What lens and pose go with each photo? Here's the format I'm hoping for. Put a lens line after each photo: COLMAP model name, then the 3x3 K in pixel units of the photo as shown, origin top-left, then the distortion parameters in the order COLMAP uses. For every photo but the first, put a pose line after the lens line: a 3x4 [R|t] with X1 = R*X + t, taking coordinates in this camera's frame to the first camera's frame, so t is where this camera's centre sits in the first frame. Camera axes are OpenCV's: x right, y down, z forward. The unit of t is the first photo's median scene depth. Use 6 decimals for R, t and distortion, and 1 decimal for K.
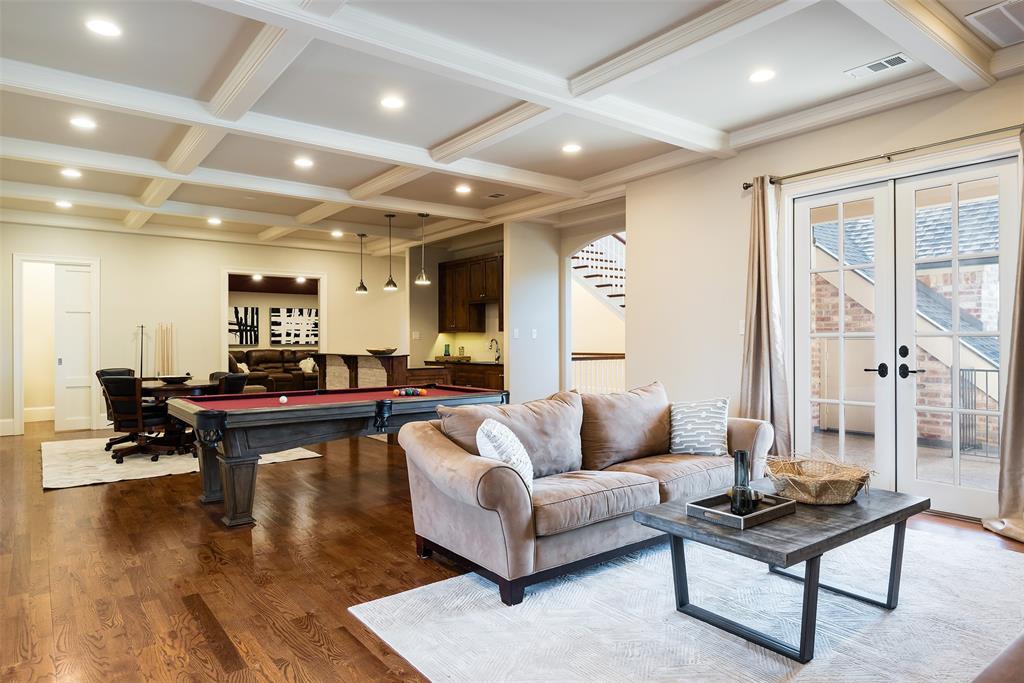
lens RADIAL K [[648.2, 0, 516.1], [0, 648.2, 345.3], [0, 0, 1]] dist [0.023156, 0.000116]
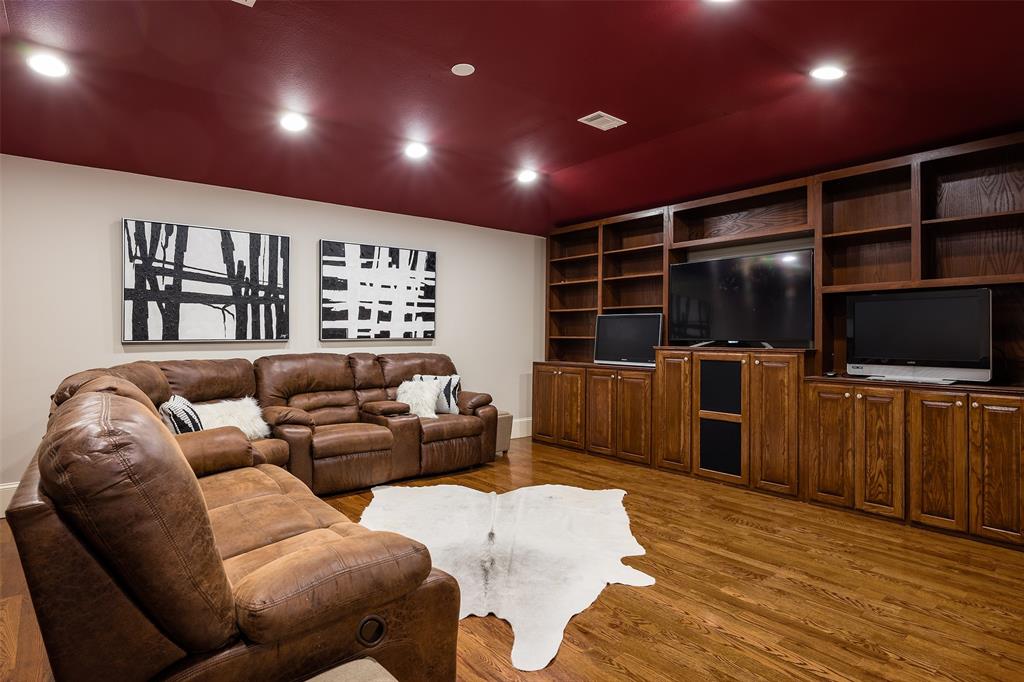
lens RADIAL K [[531.3, 0, 480.2], [0, 531.3, 334.6], [0, 0, 1]] dist [0.005019, 0.000532]
pose [[0.999334, 0.002722, 0.036393, -0.304426], [-0.002680, 0.999996, -0.001178, -0.004333], [-0.036396, 0.001079, 0.999337, 0.710991]]
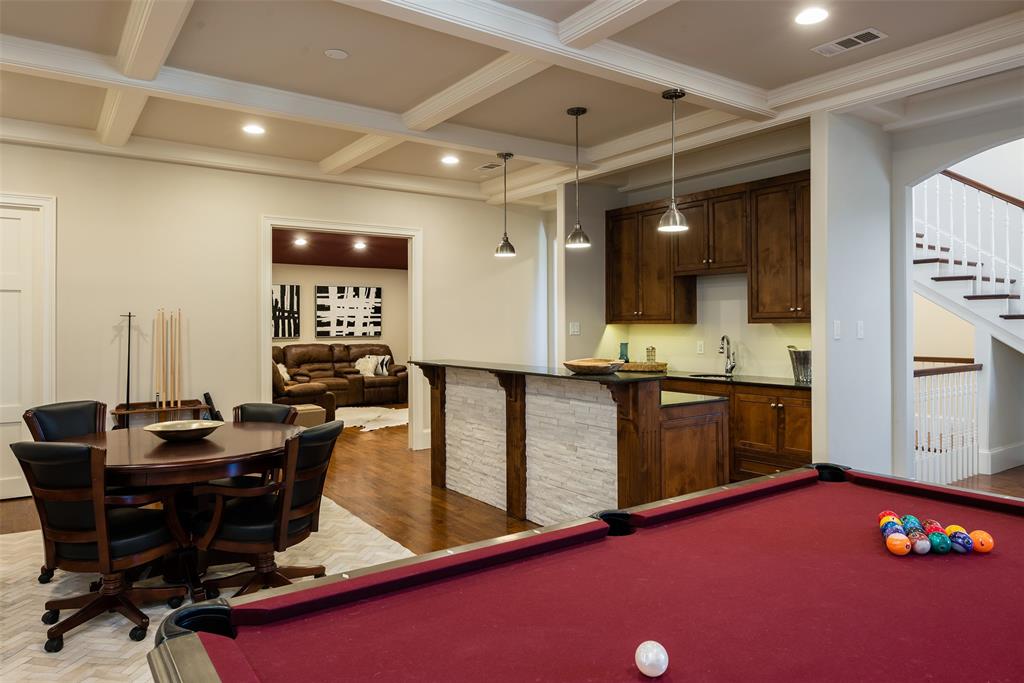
lens RADIAL K [[648.2, 0, 508.6], [0, 648.2, 334.2], [0, 0, 1]] dist [0.023156, 0.000116]
pose [[0.999858, -0.000419, -0.016868, -0.156803], [0.000615, 0.999932, 0.011652, -0.012822], [0.016862, -0.011661, 0.999790, 0.295411]]
